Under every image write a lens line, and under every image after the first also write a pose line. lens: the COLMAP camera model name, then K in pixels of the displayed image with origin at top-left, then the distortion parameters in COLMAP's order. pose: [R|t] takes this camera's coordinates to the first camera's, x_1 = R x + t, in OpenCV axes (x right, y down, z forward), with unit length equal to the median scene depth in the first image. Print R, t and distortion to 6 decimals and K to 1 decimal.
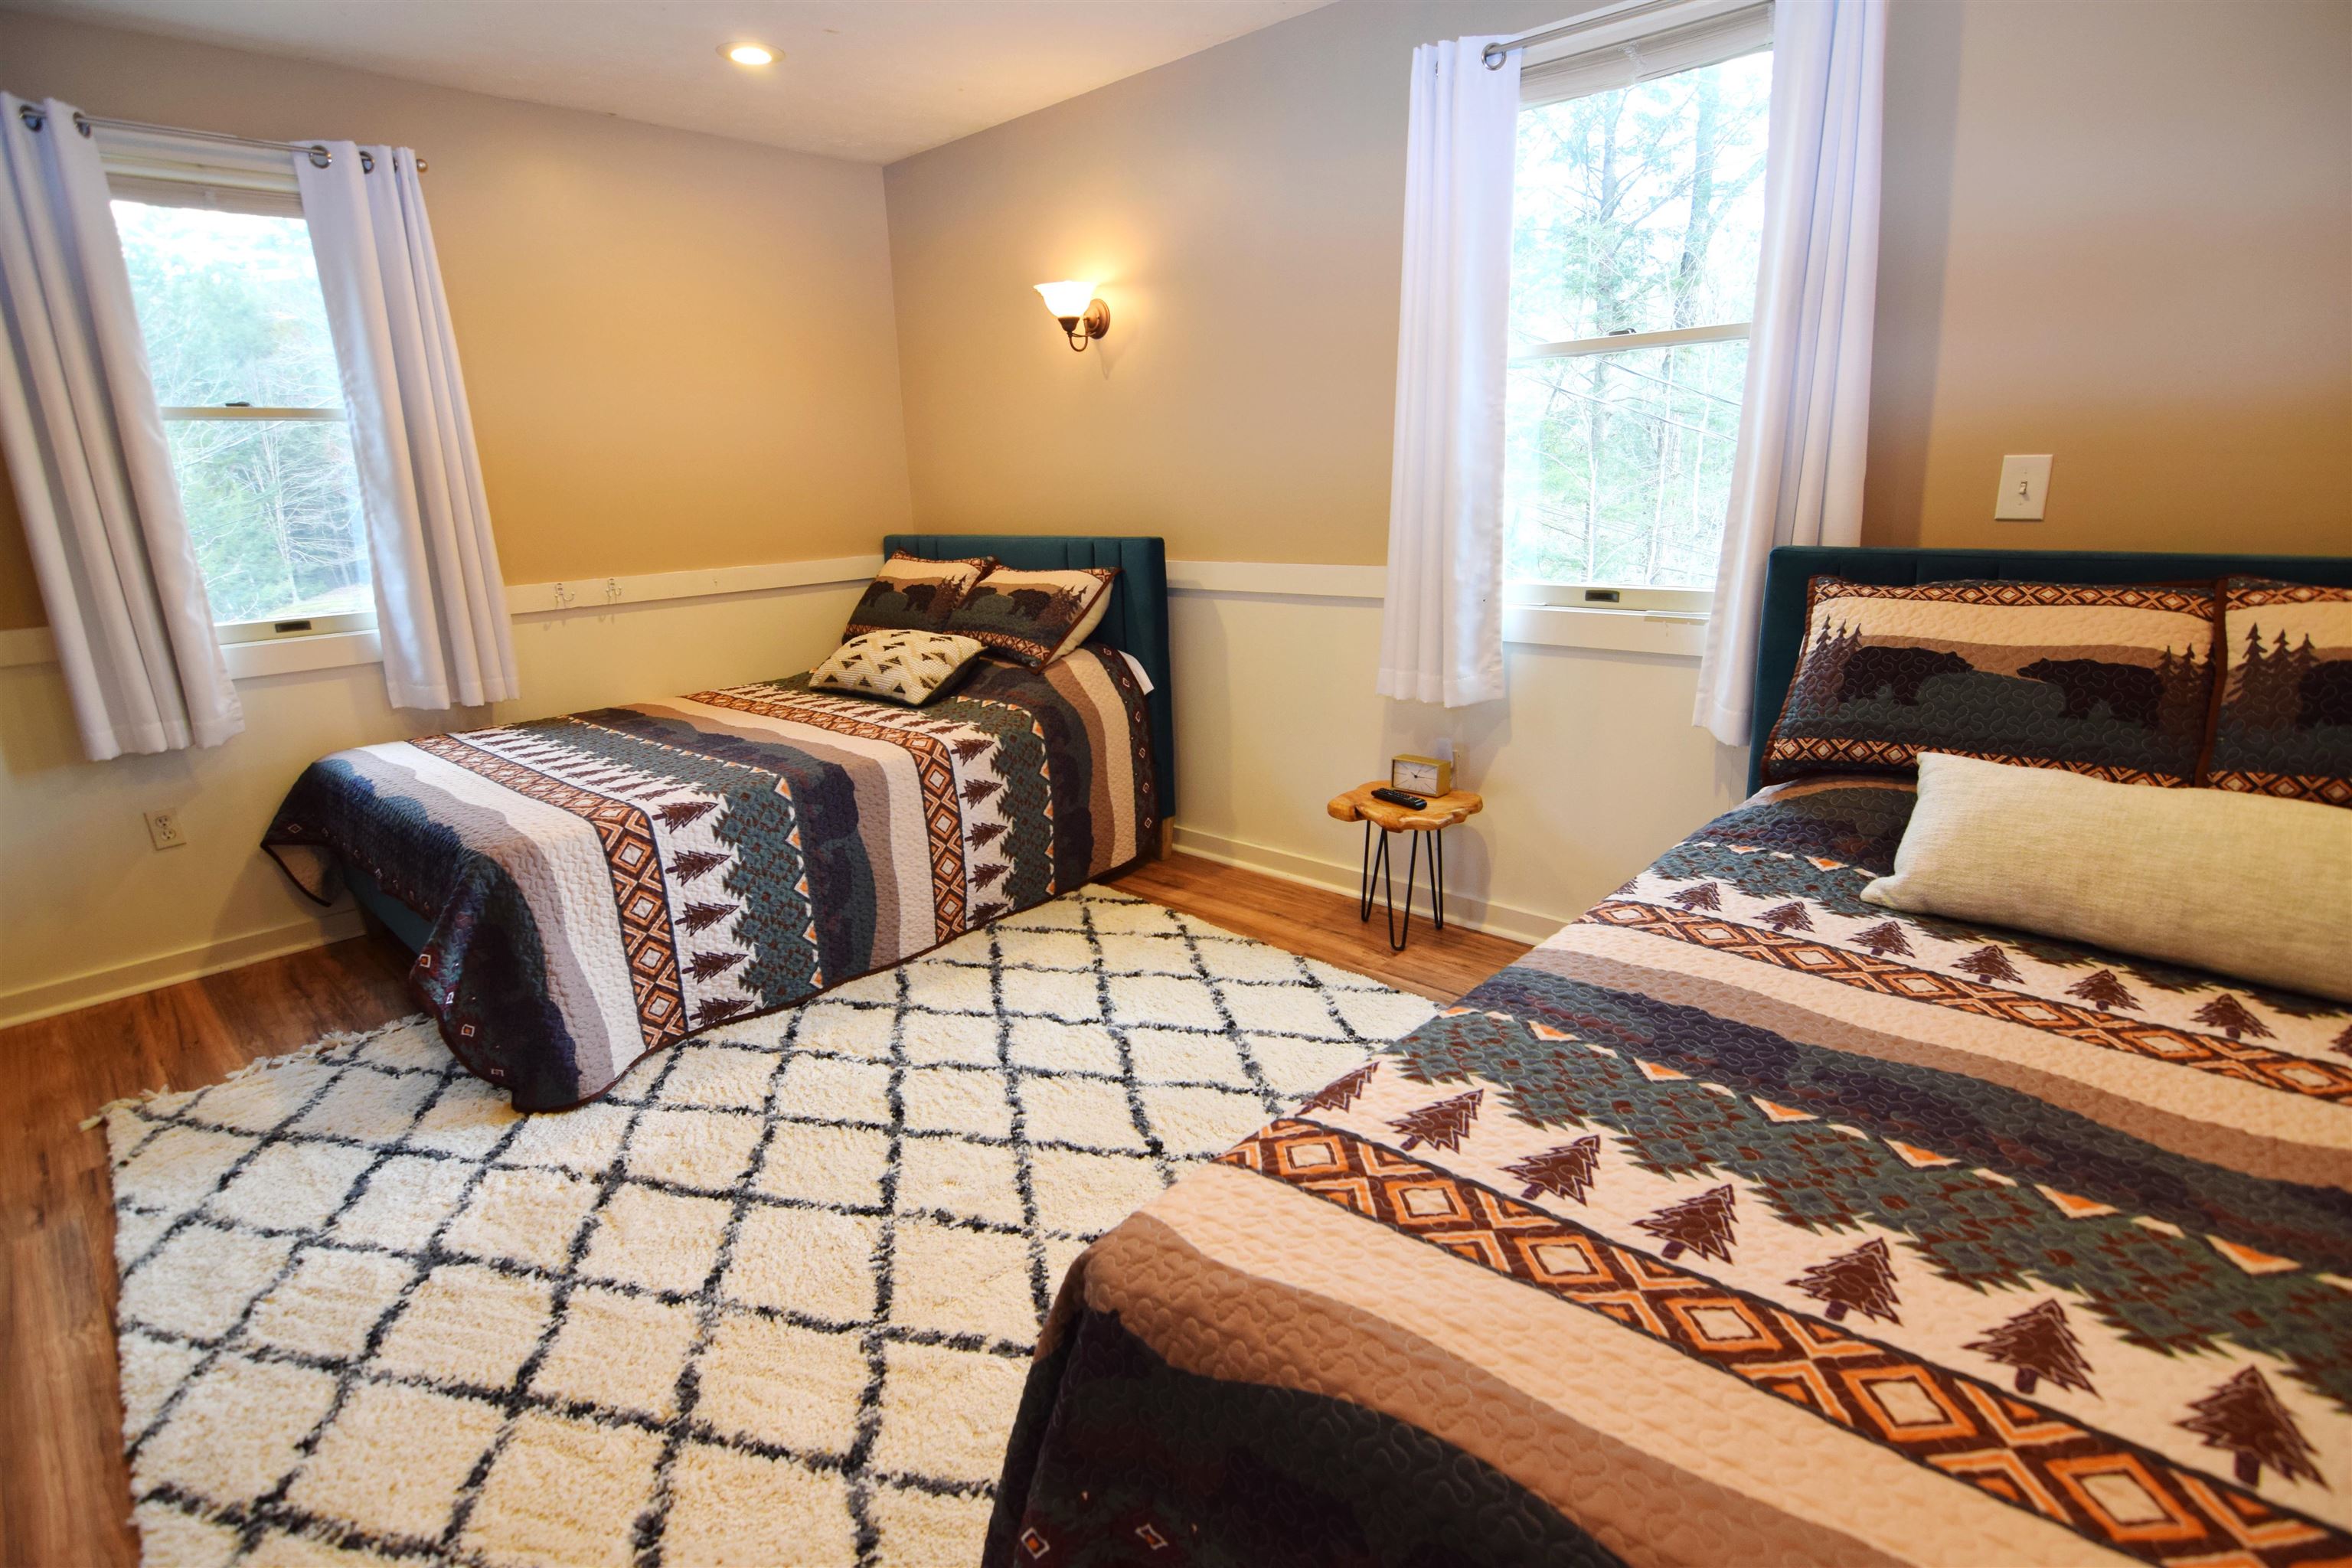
lens RADIAL K [[1143.6, 0, 1165.0], [0, 1143.6, 765.7], [0, 0, 1]] dist [-0.002279, -0.014081]
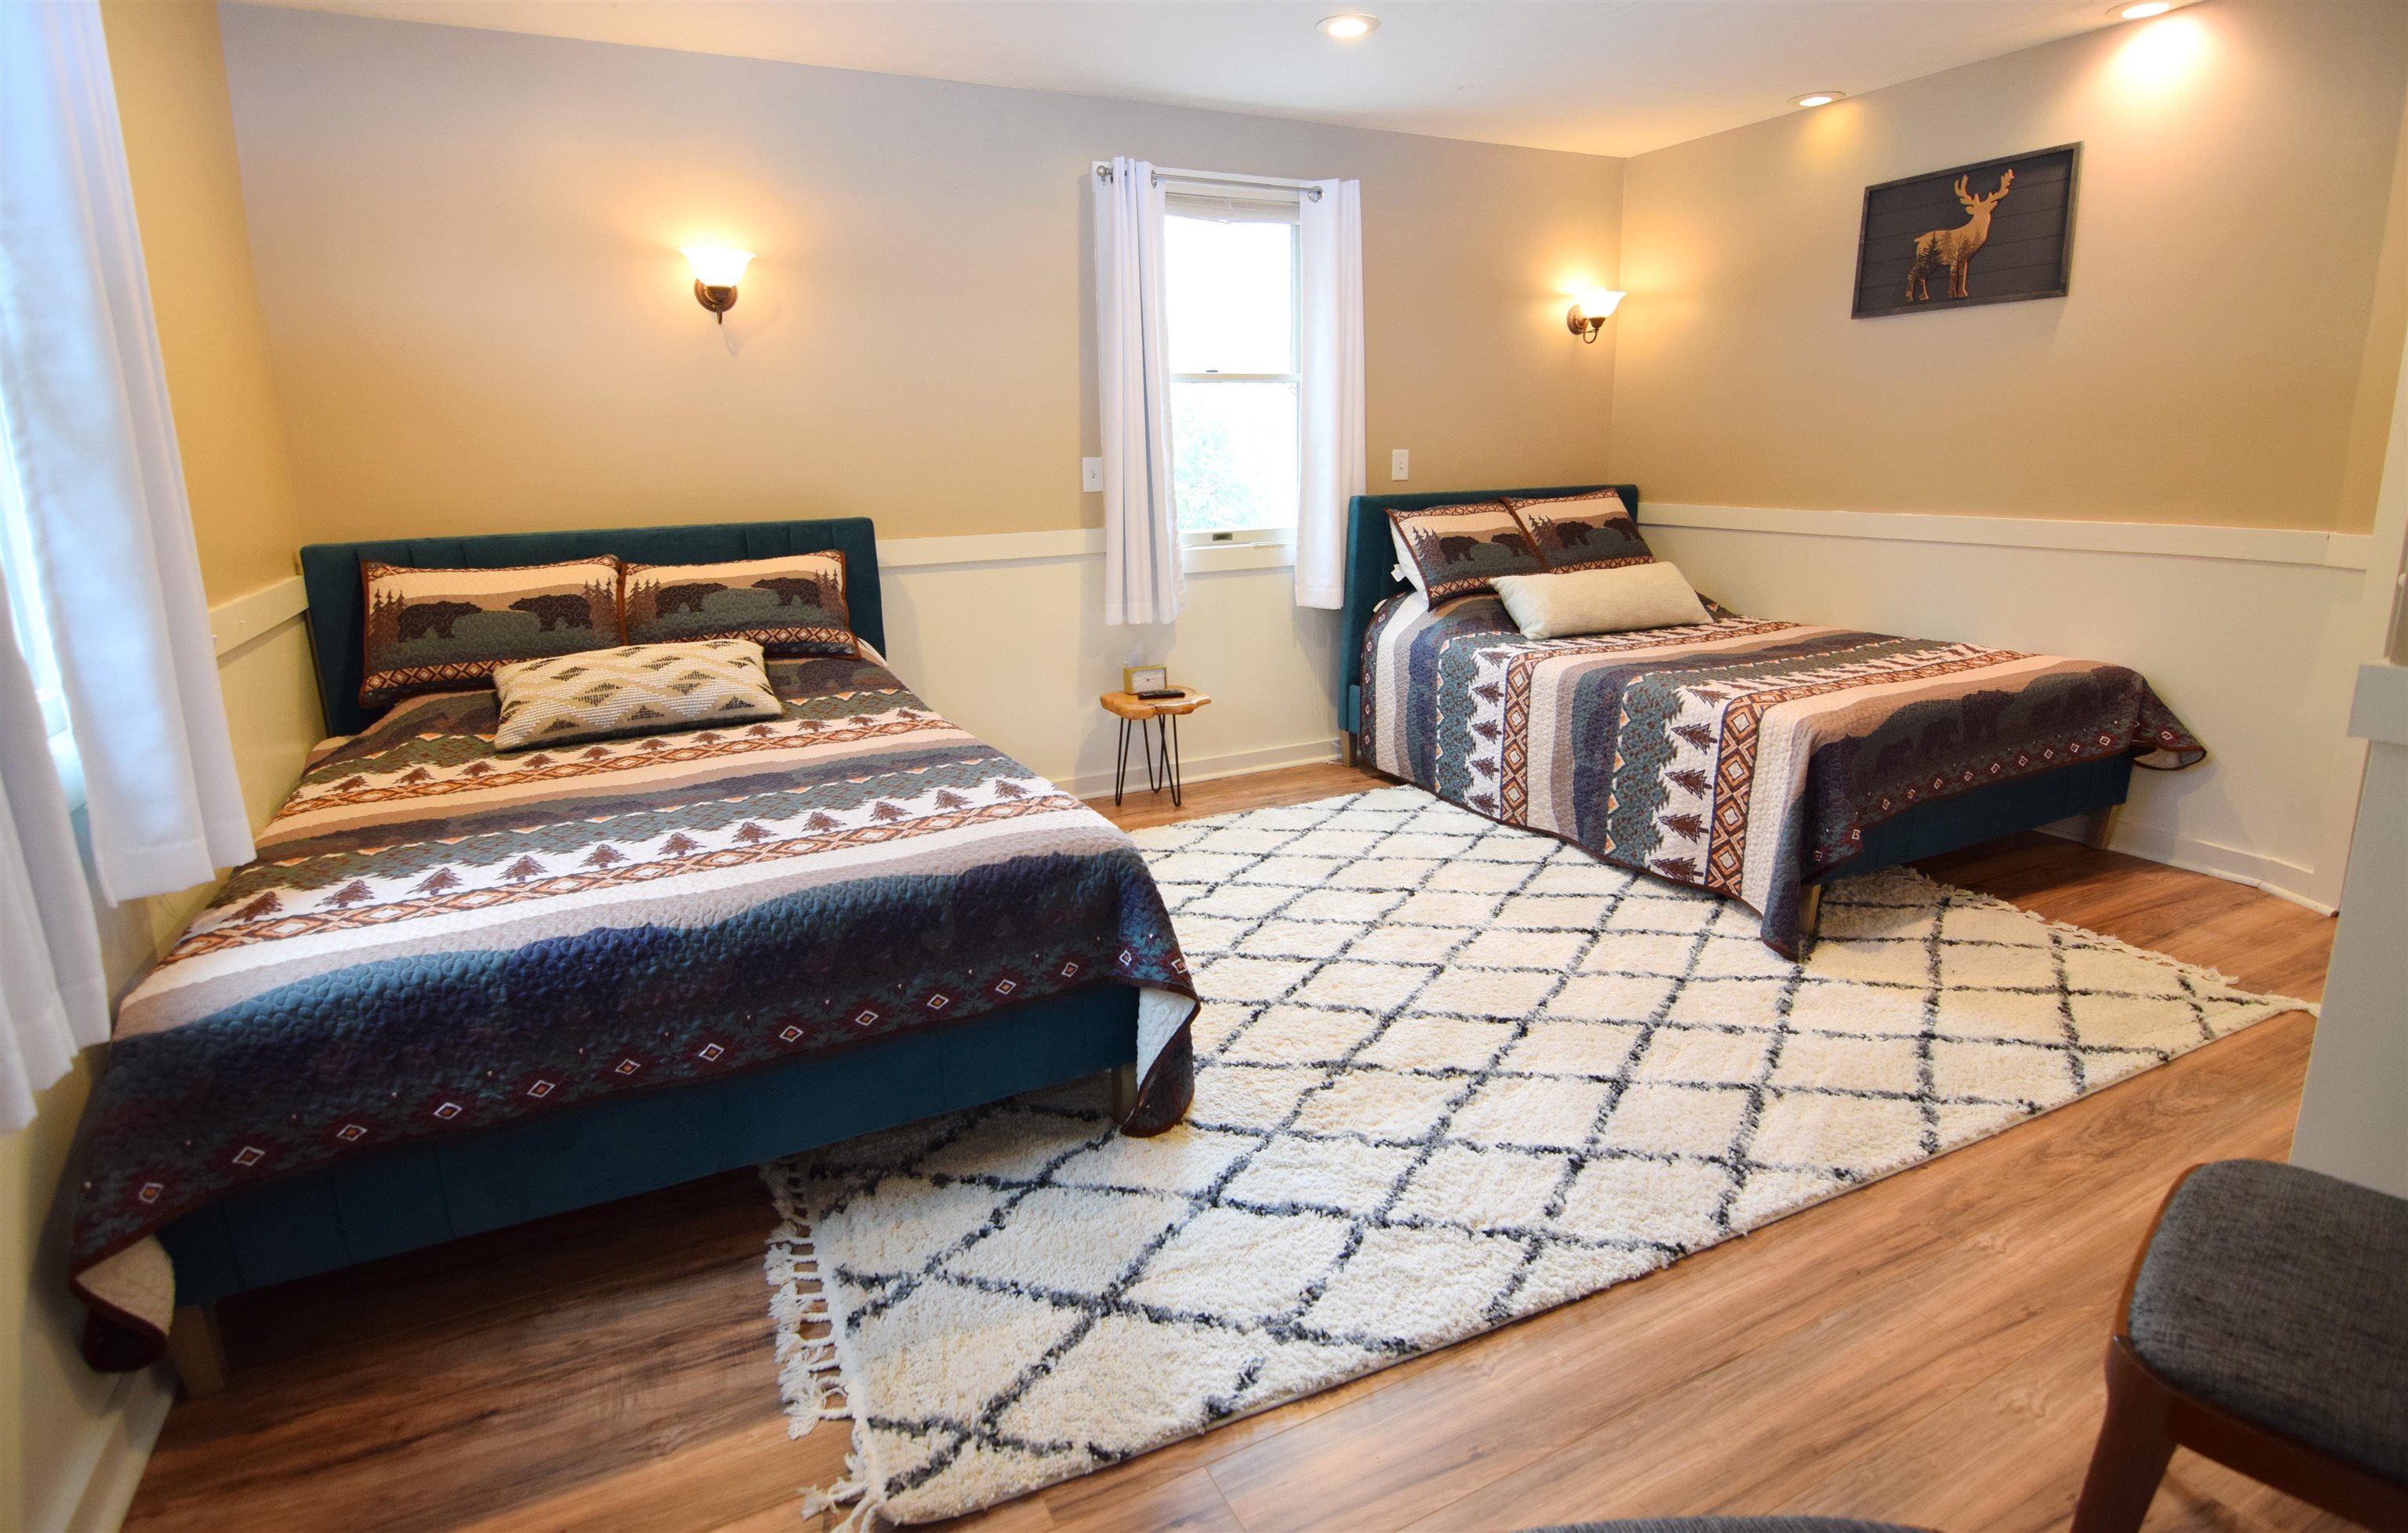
lens RADIAL K [[1261.2, 0, 1119.4], [0, 1261.2, 699.6], [0, 0, 1]] dist [-0.003676, -0.000832]
pose [[0.343617, -0.154240, 0.926357, -1.395974], [0.238656, 0.968378, 0.072711, -0.100187], [-0.908279, 0.196096, 0.369561, 0.584271]]
